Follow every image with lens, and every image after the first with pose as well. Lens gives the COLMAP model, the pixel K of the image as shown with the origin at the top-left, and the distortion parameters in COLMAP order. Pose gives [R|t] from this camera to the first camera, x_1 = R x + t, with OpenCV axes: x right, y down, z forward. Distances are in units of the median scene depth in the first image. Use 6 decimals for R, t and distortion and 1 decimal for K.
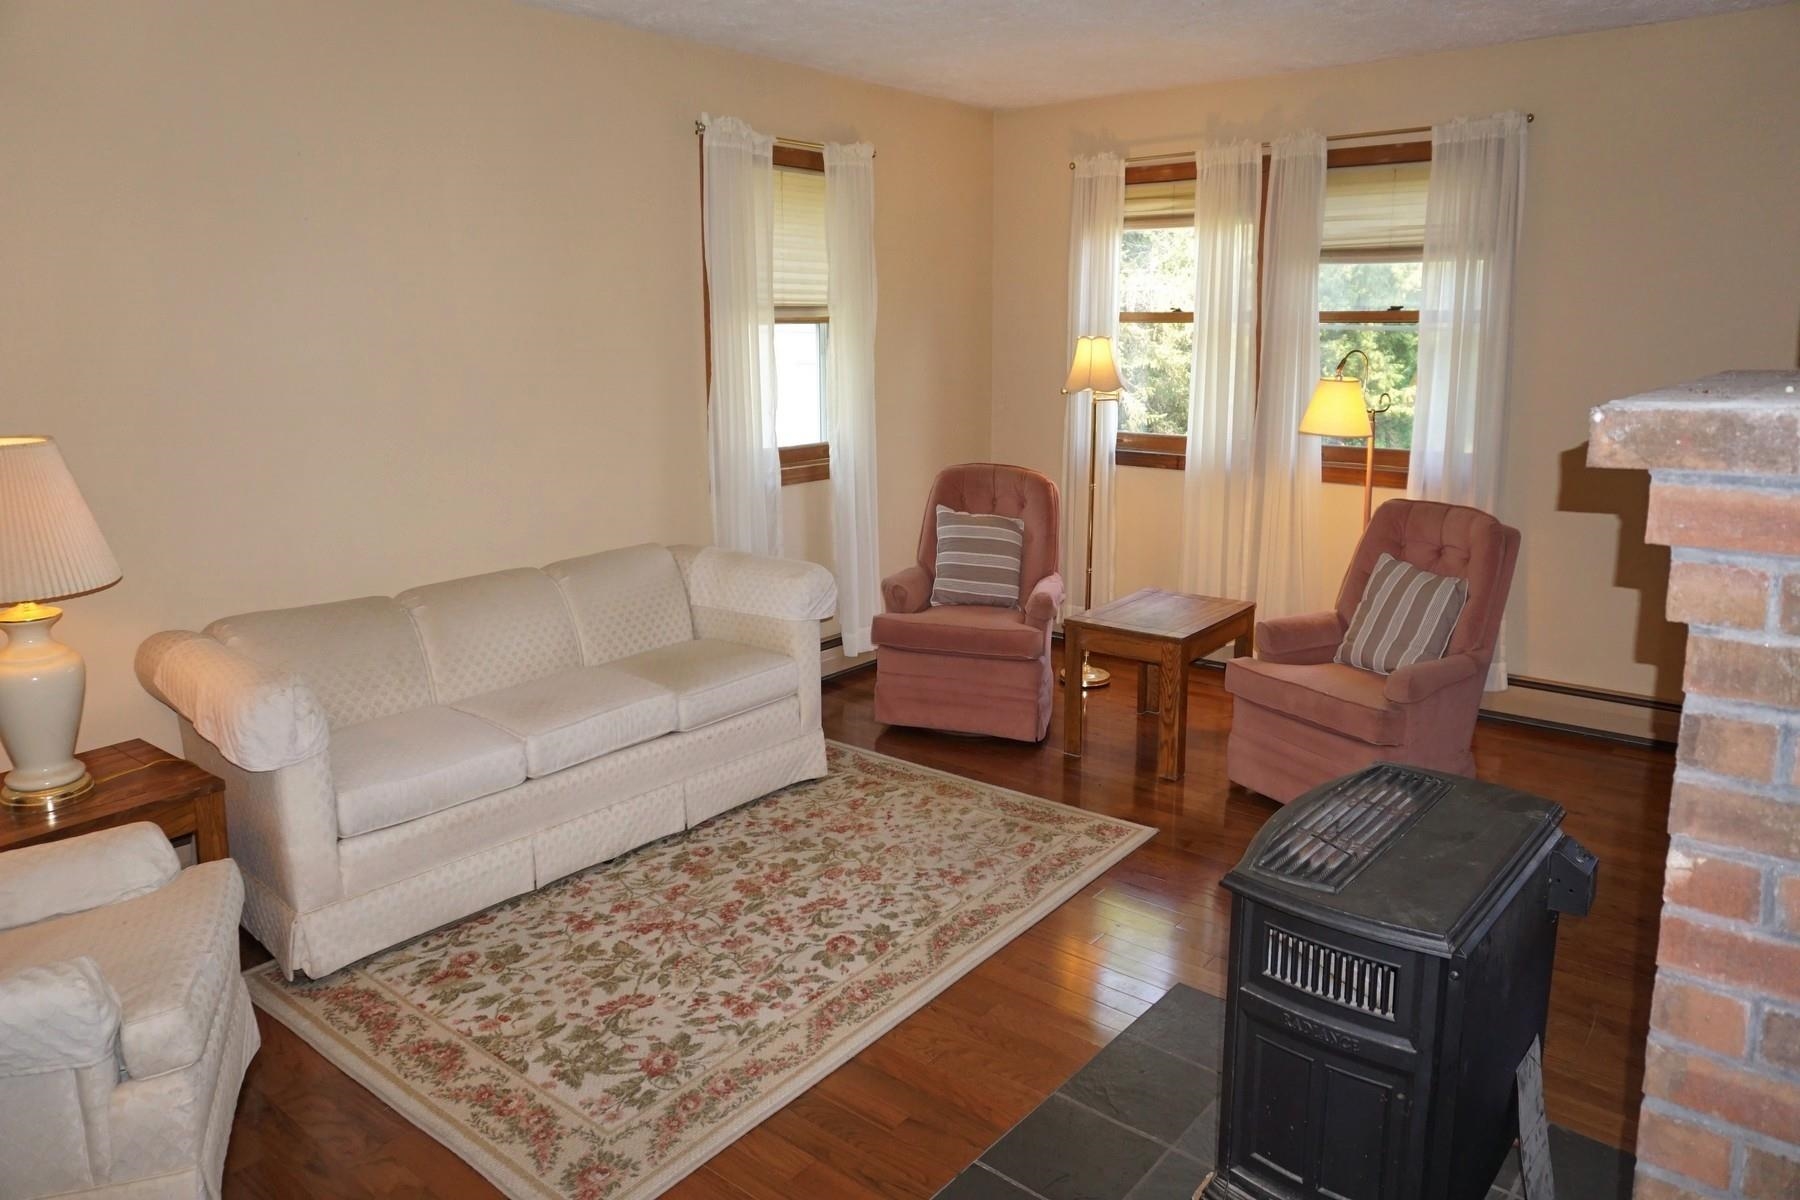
lens RADIAL K [[1261.5, 0, 862.0], [0, 1261.5, 589.8], [0, 0, 1]] dist [-0.048212, 0.008253]
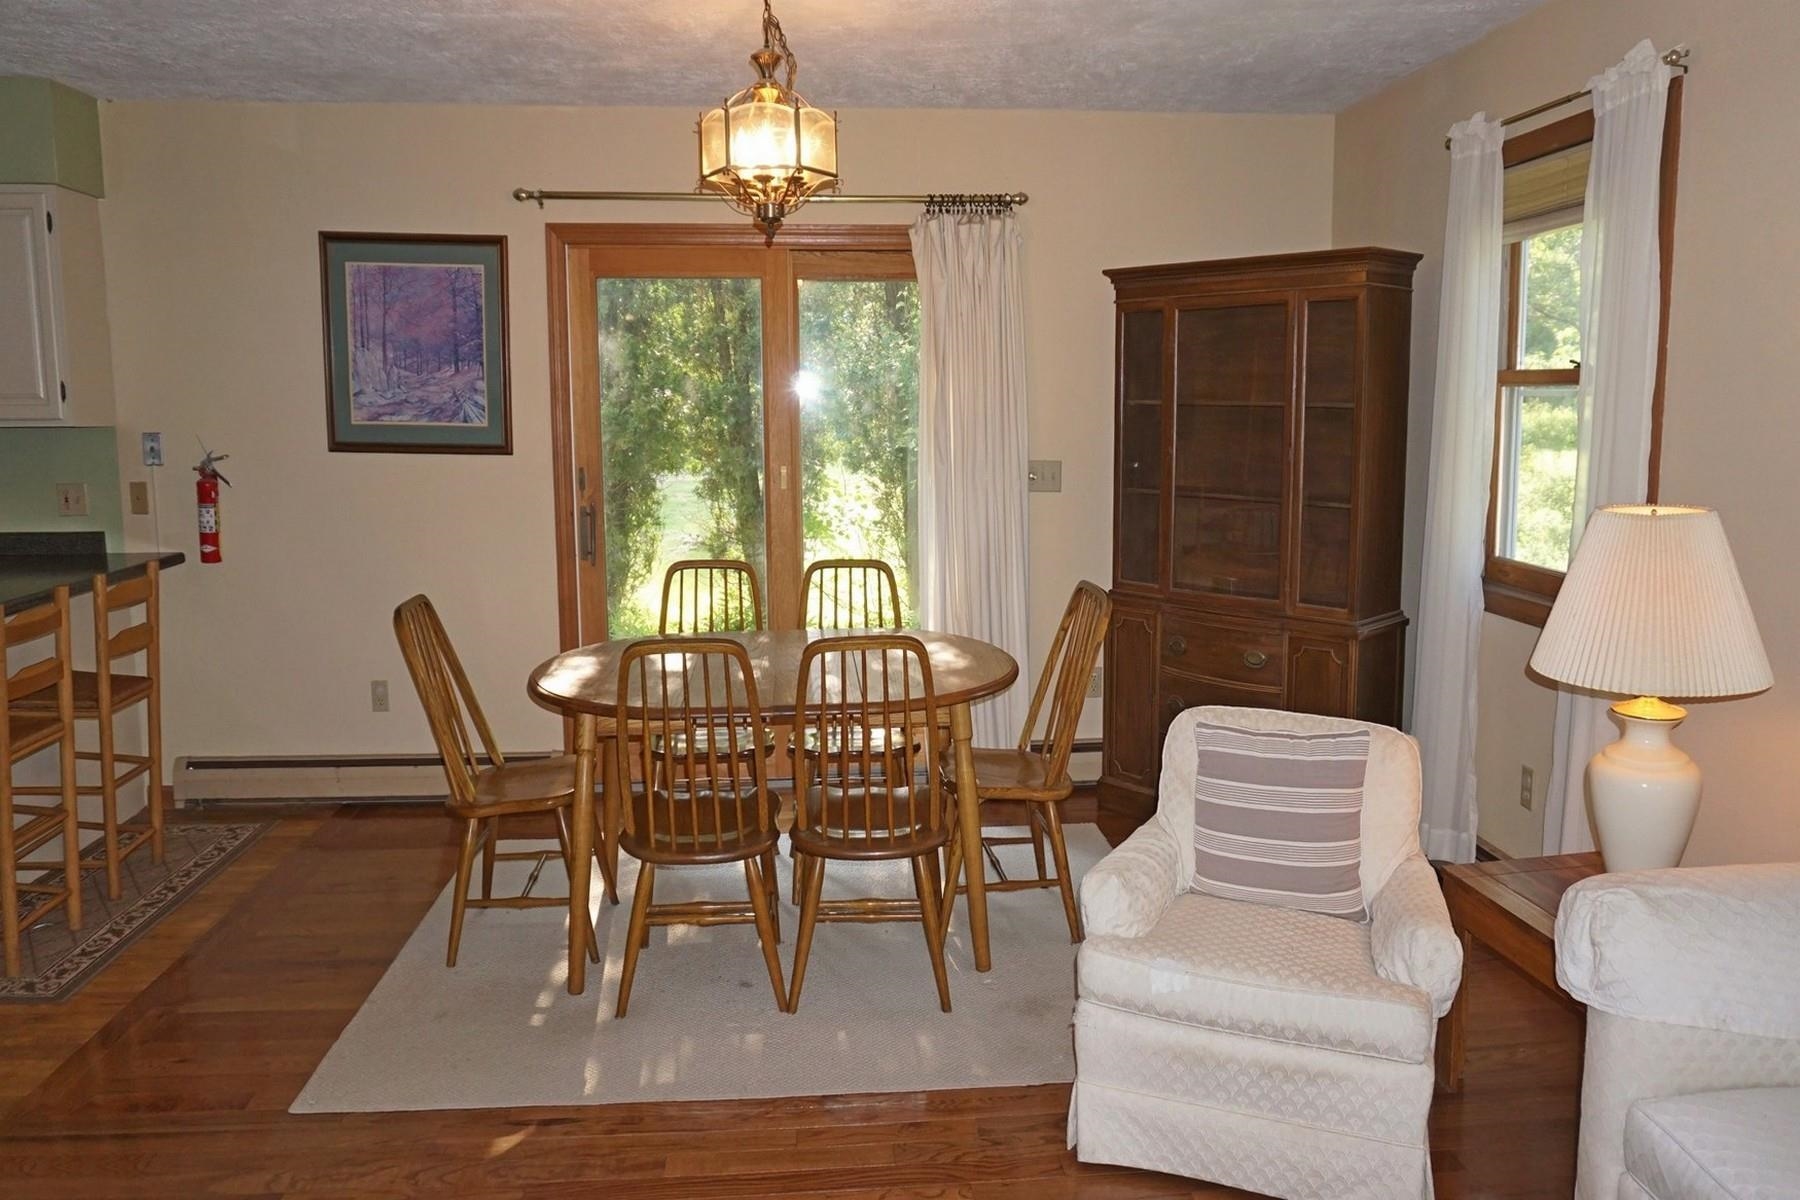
lens RADIAL K [[1261.5, 0, 862.0], [0, 1261.5, 589.8], [0, 0, 1]] dist [-0.048212, 0.008253]
pose [[-0.728178, 0.122121, -0.674421, 0.724259], [-0.115746, 0.947954, 0.296623, -0.214844], [0.675544, 0.294056, -0.676145, 0.991296]]
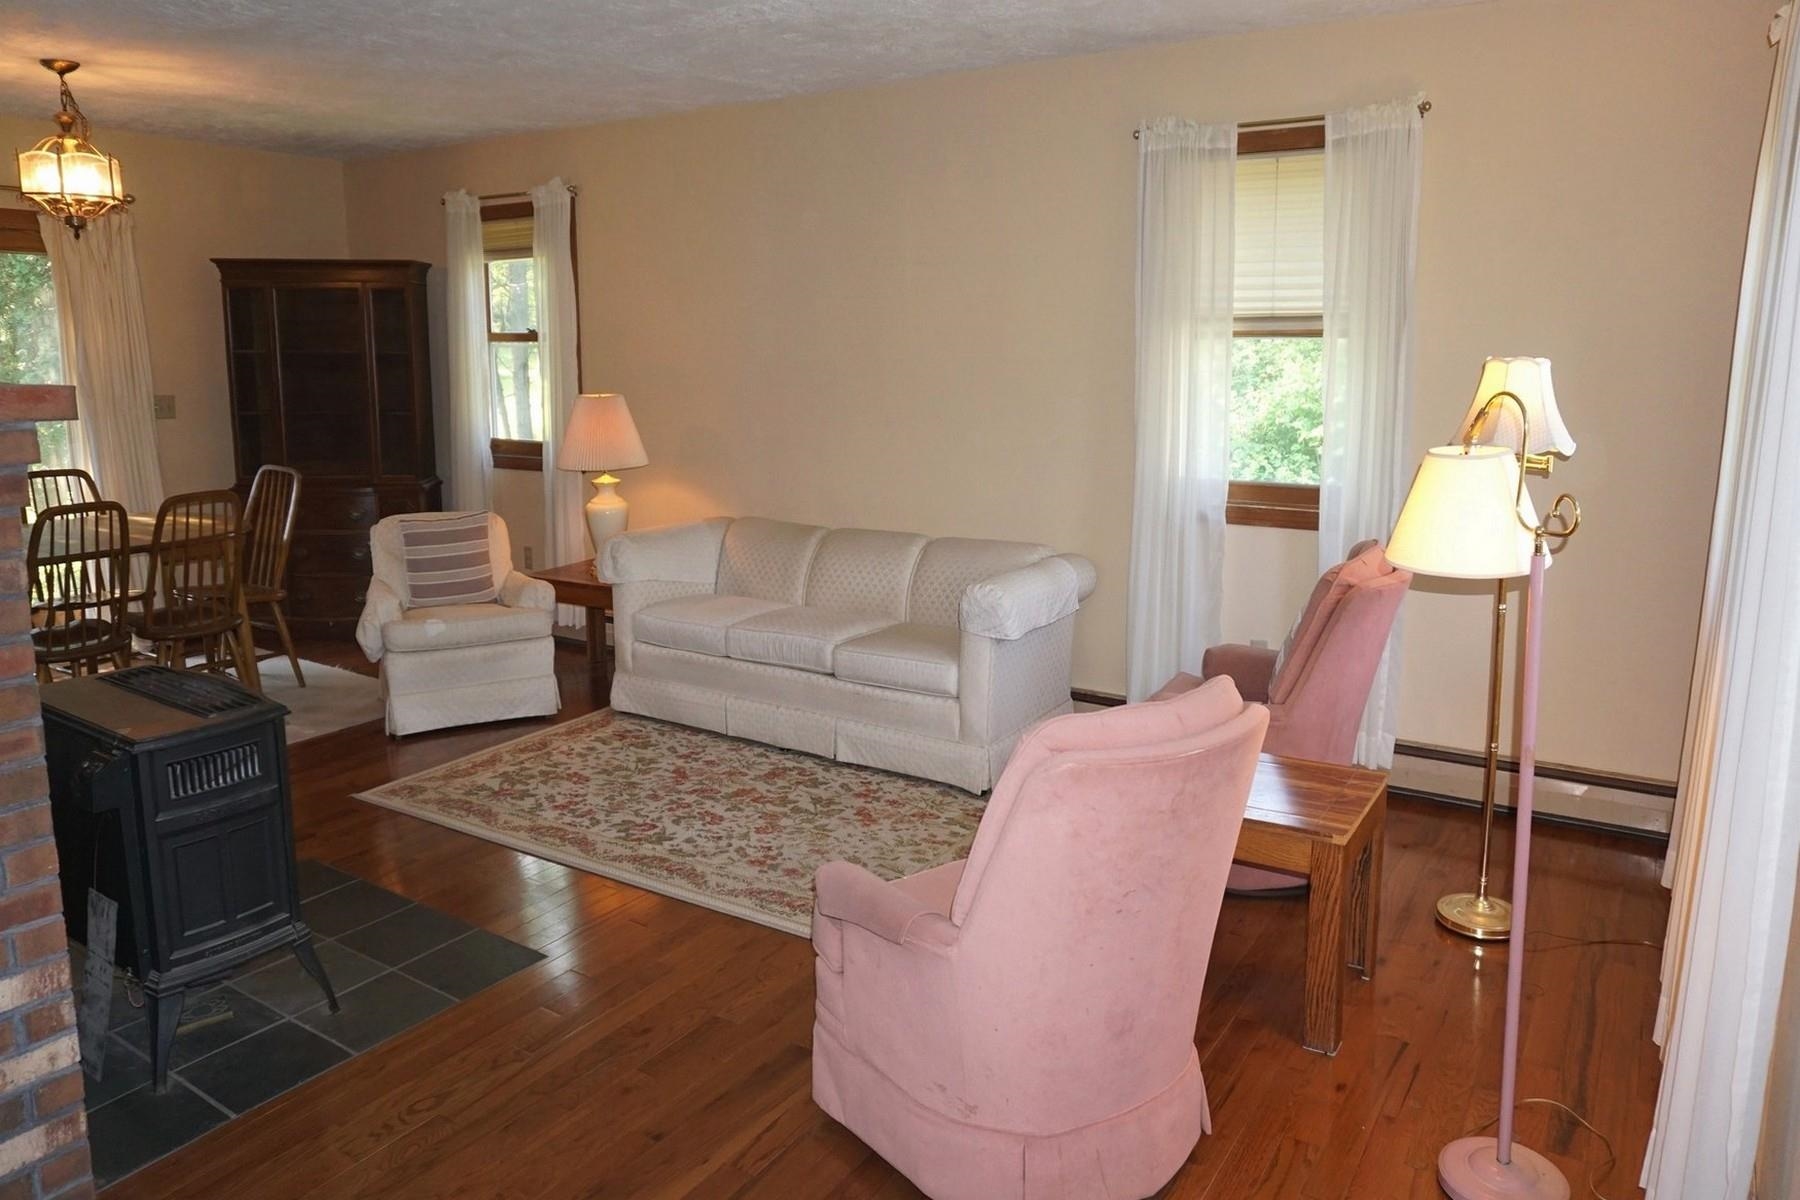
lens RADIAL K [[1261.5, 0, 862.0], [0, 1261.5, 589.8], [0, 0, 1]] dist [-0.048212, 0.008253]
pose [[0.072378, 0.199039, -0.977315, 1.163910], [-0.197170, 0.963402, 0.181604, -0.219001], [0.977694, 0.179553, 0.108974, 1.002726]]
